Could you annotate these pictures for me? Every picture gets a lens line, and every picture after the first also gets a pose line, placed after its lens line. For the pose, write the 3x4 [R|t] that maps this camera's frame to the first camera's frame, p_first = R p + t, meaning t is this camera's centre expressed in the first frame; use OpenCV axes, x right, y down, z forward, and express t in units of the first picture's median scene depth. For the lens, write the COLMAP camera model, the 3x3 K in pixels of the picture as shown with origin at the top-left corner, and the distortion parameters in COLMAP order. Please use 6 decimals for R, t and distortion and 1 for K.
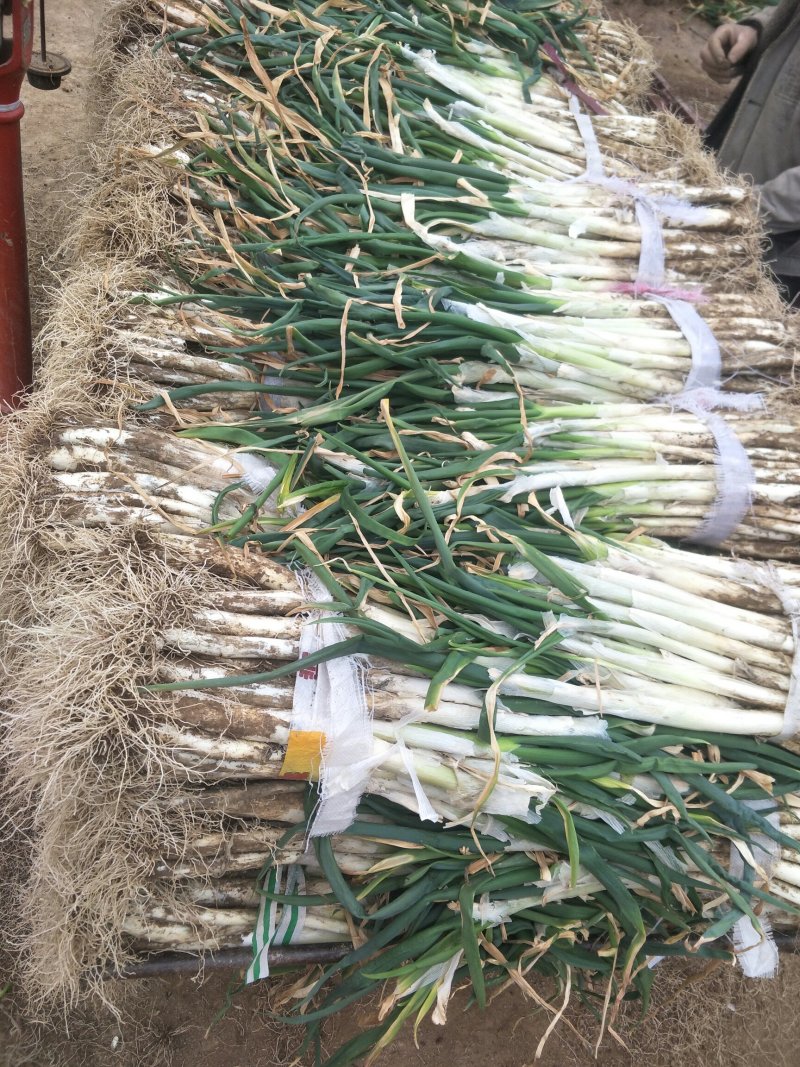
lens RADIAL K [[871.1, 0, 402.2], [0, 871.1, 539.2], [0, 0, 1]] dist [0.059608, -0.087974]
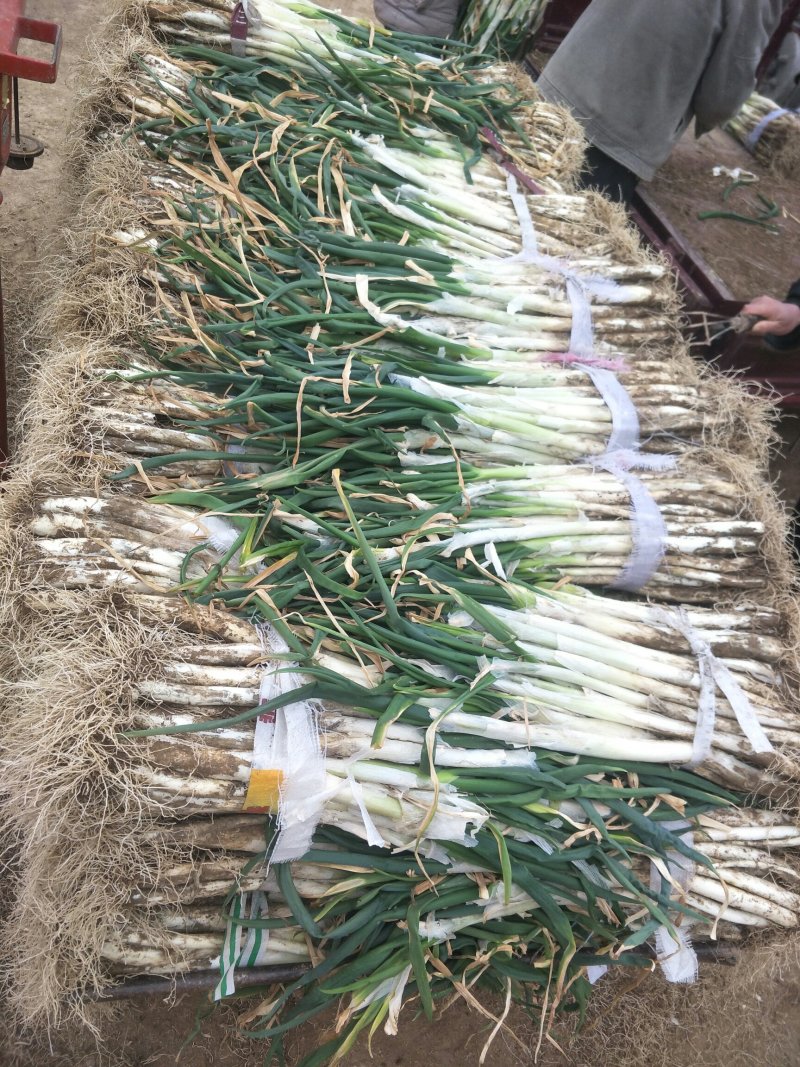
lens RADIAL K [[871.1, 0, 401.9], [0, 871.1, 536.9], [0, 0, 1]] dist [0.059608, -0.087974]
pose [[0.999222, -0.014331, 0.036729, 0.022809], [0.015754, 0.999126, -0.038729, -0.027040], [-0.036142, 0.039277, 0.998575, -0.119081]]
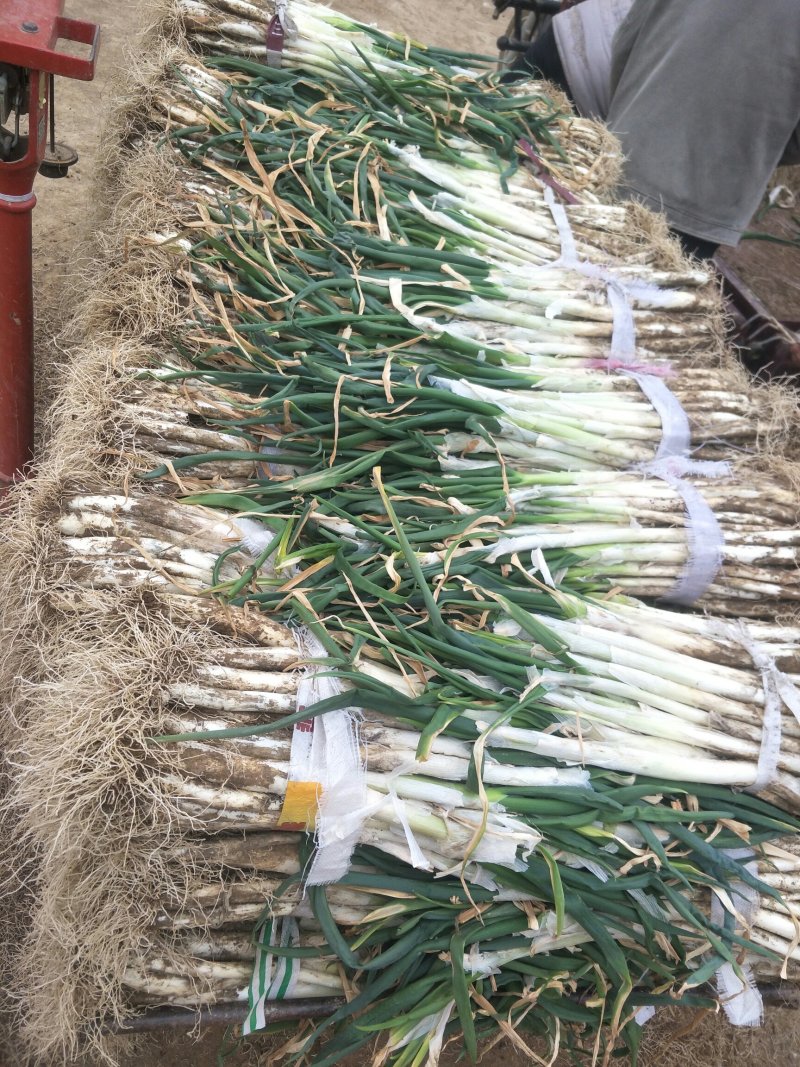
lens RADIAL K [[871.1, 0, 401.2], [0, 871.1, 536.8], [0, 0, 1]] dist [0.059608, -0.087974]
pose [[0.999865, -0.004171, 0.015893, -0.006143], [0.005391, 0.996977, -0.077511, 0.007124], [-0.015522, 0.077586, 0.996865, -0.058215]]
